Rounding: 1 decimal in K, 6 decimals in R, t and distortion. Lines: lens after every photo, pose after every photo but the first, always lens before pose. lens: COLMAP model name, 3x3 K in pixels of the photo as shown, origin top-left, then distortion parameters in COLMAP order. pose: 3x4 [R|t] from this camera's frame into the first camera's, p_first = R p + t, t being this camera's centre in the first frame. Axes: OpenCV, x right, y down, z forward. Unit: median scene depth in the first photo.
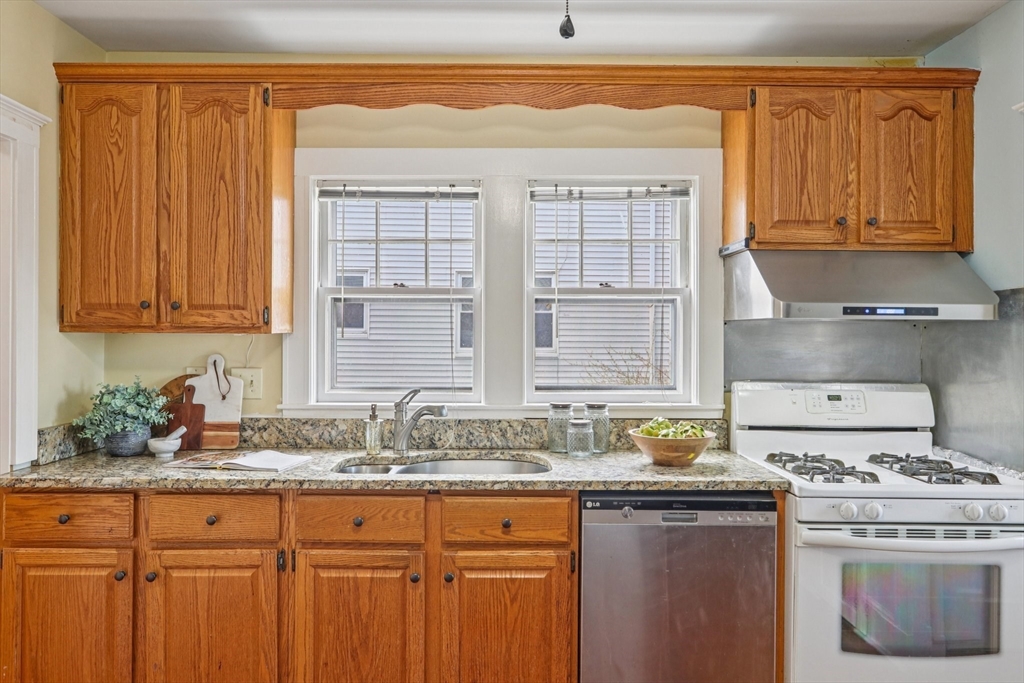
lens RADIAL K [[707.1, 0, 512.0], [0, 707.1, 331.9], [0, 0, 1]] dist [-0.001033, 0.000726]
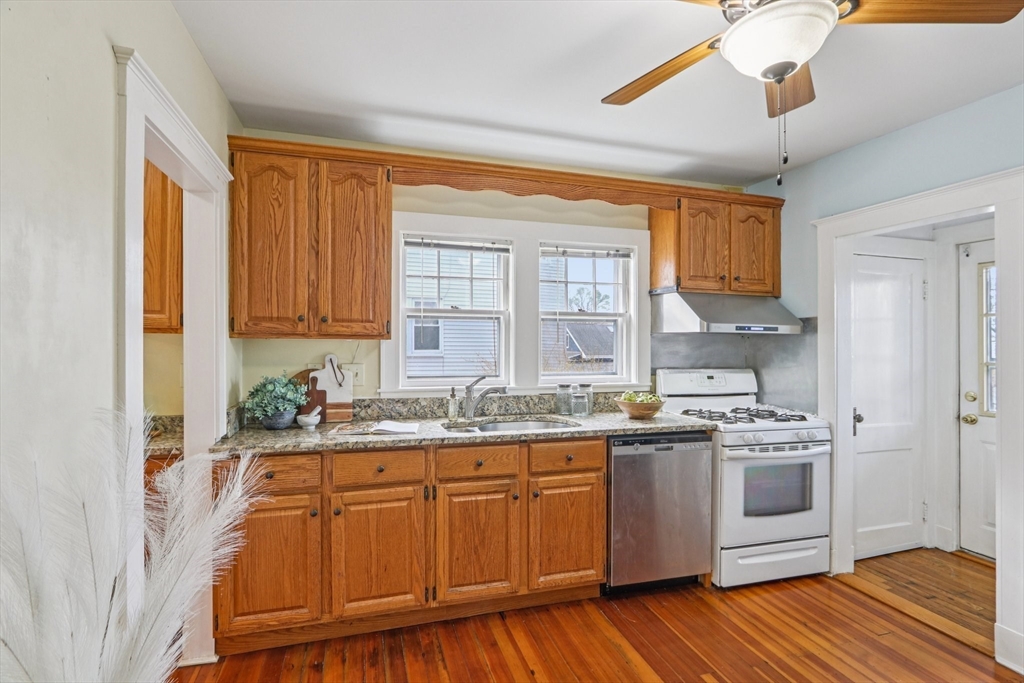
lens RADIAL K [[483.9, 0, 512.0], [0, 483.9, 341.5], [0, 0, 1]] dist [-0.010769, 0.000041]
pose [[0.960481, 0.003005, 0.278331, -0.381308], [-0.004356, 0.999982, 0.004237, 0.000955], [-0.278313, -0.005282, 0.960476, -0.017309]]
